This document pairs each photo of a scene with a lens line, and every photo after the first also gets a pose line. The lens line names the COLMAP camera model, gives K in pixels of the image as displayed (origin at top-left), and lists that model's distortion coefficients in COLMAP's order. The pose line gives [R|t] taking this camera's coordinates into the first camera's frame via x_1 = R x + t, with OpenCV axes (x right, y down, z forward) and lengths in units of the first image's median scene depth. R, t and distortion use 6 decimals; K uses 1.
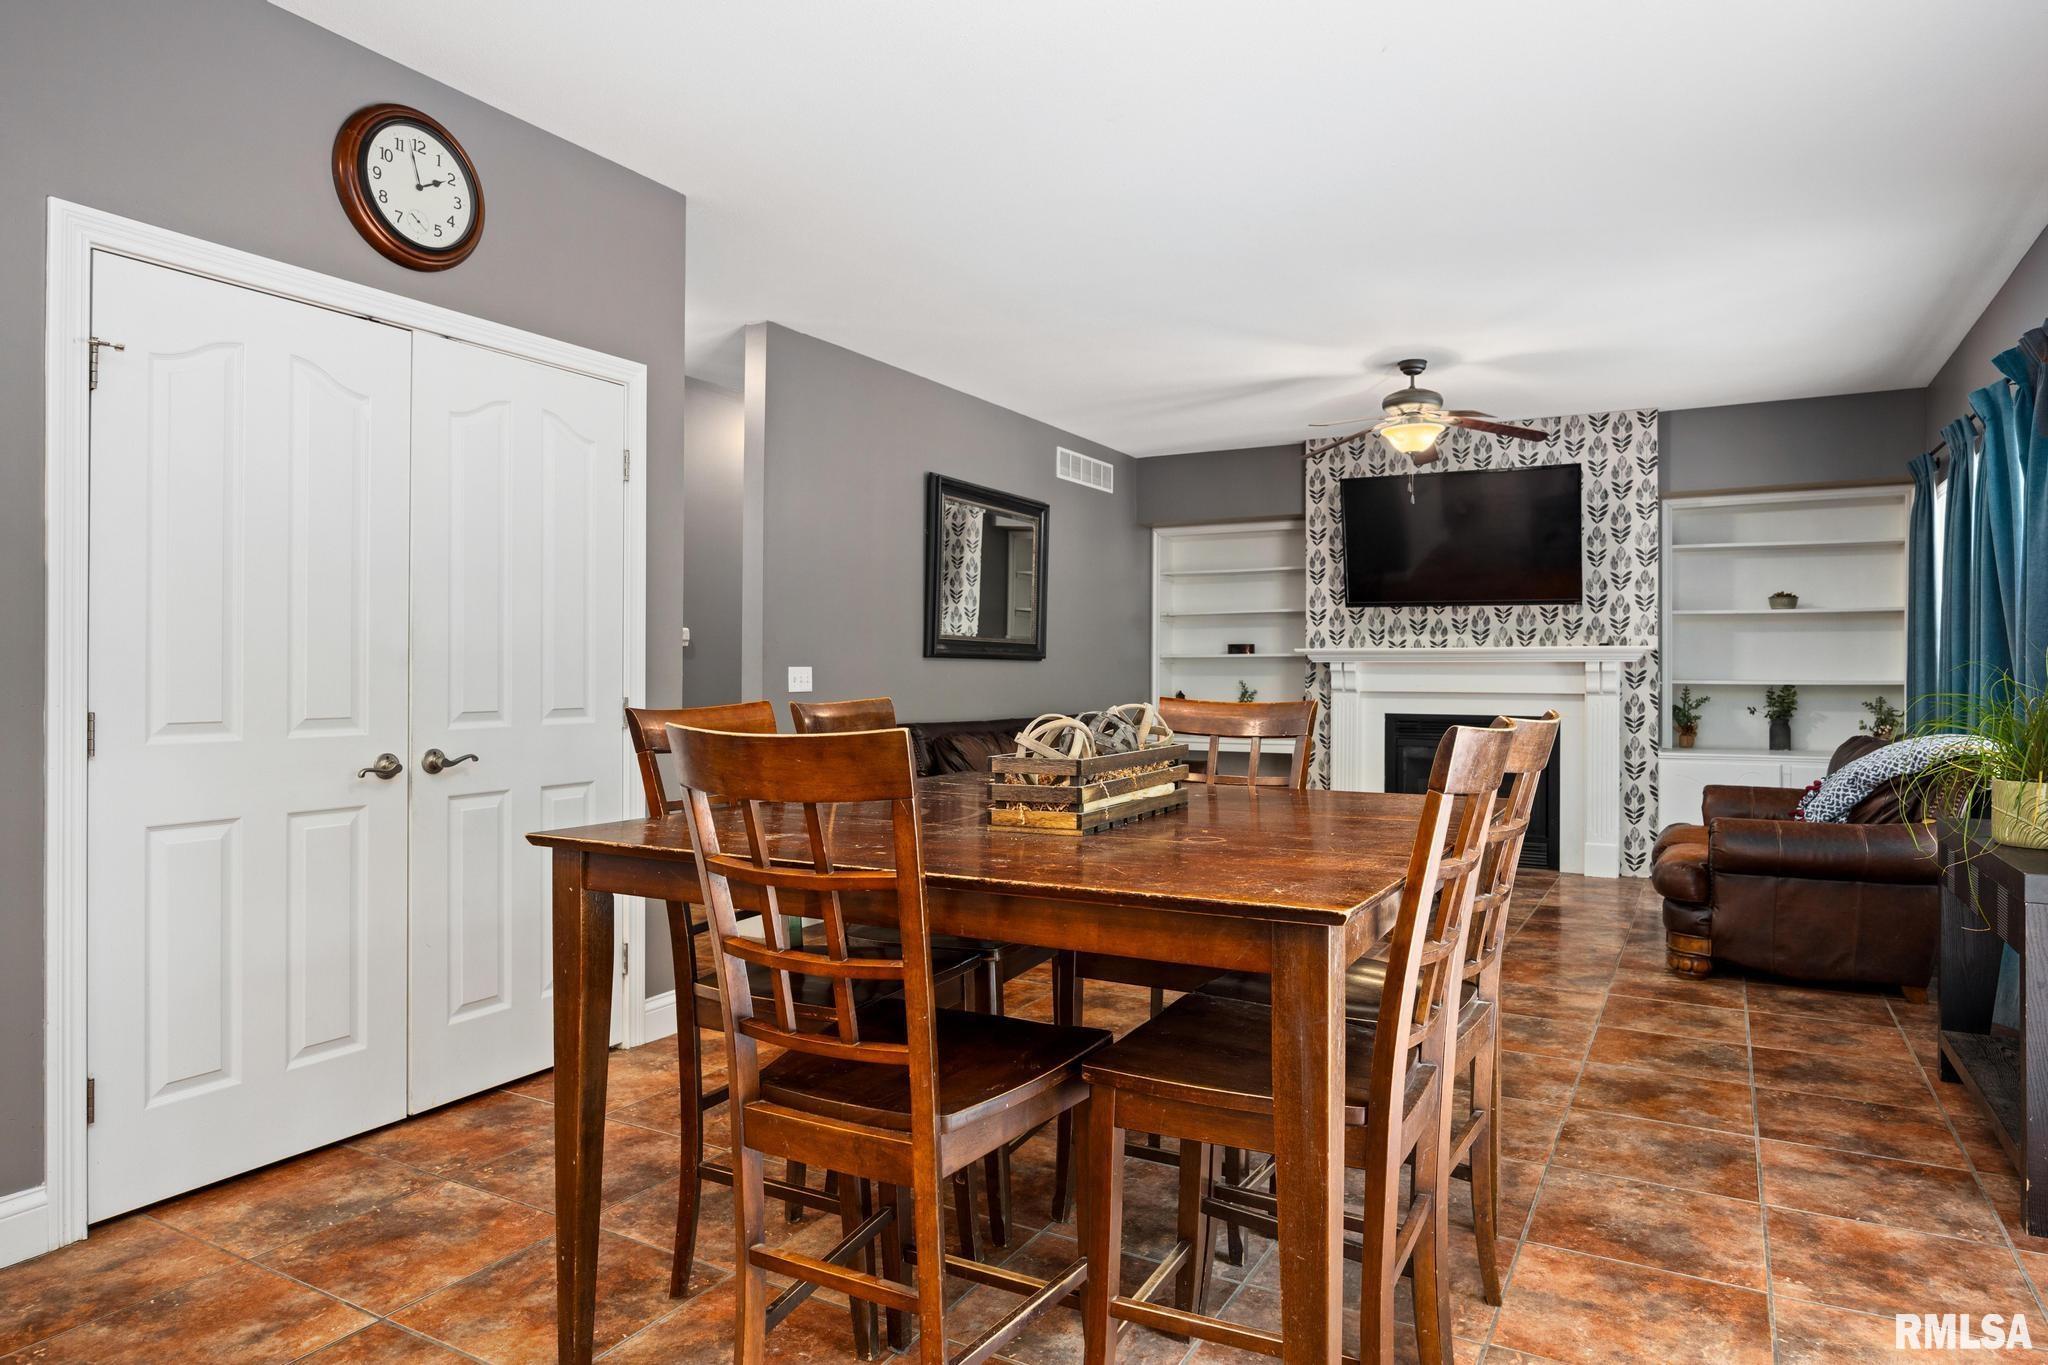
lens RADIAL K [[1232.4, 0, 1025.6], [0, 1232.4, 678.4], [0, 0, 1]] dist [0.000337, -0.002314]
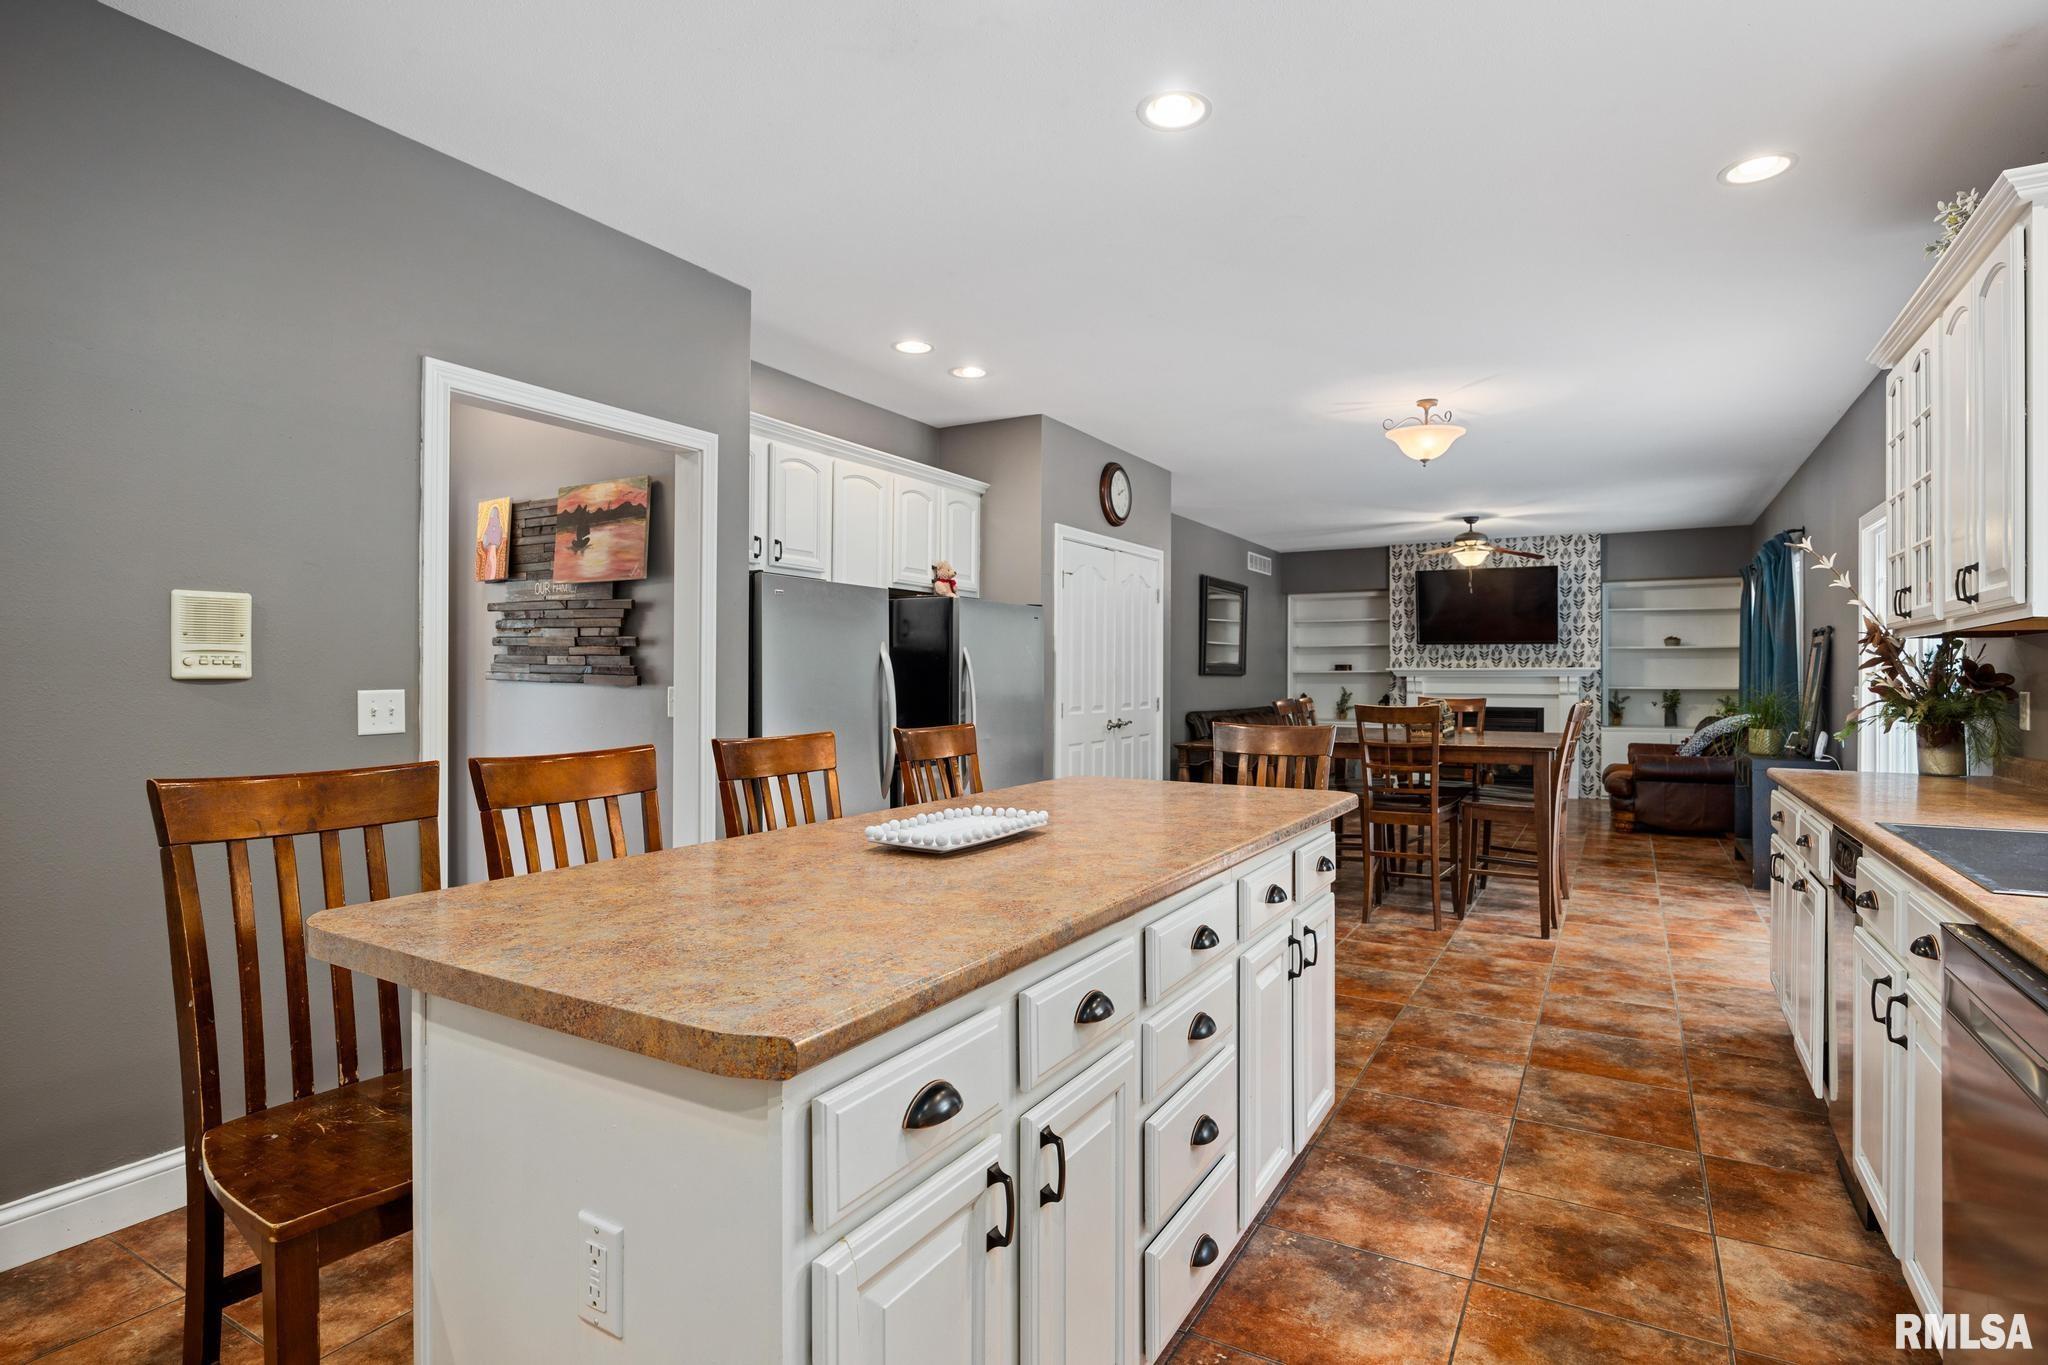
lens RADIAL K [[1031.2, 0, 1024.0], [0, 1031.2, 682.5], [0, 0, 1]] dist [-0.004030, -0.000375]
pose [[0.999842, -0.001235, -0.017728, -0.283044], [0.001247, 0.999999, 0.000663, -0.006558], [0.017727, -0.000685, 0.999843, -0.483288]]
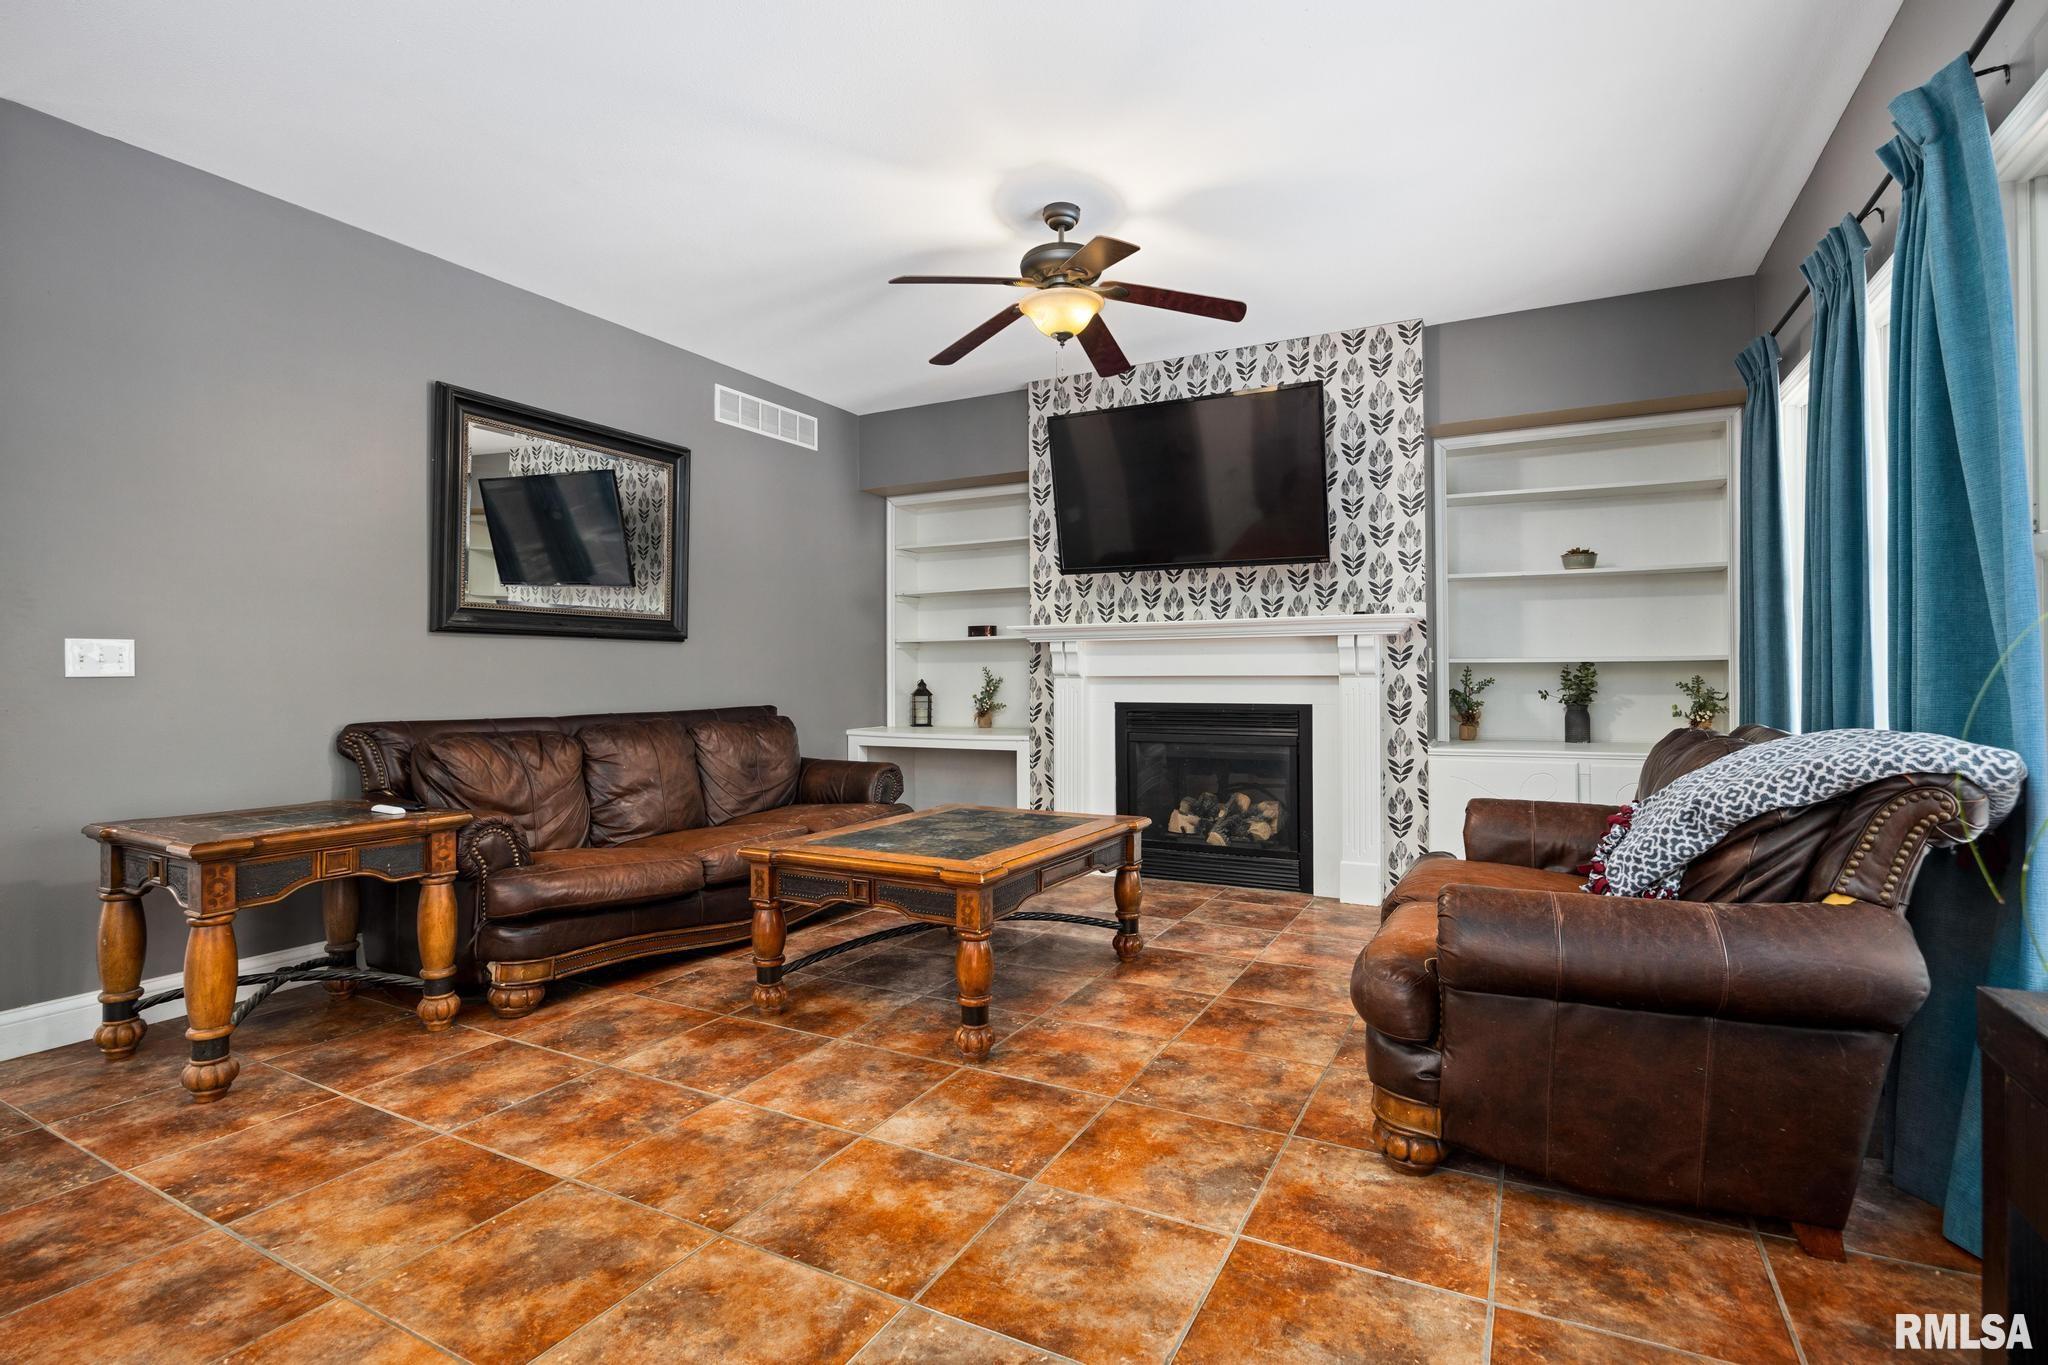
lens RADIAL K [[975.3, 0, 1028.4], [0, 975.3, 672.6], [0, 0, 1]] dist [-0.010267, 0.000105]
pose [[0.999640, -0.008821, 0.025324, 0.234879], [0.008958, 0.999946, -0.005314, 0.012200], [-0.025276, 0.005539, 0.999665, 0.368861]]
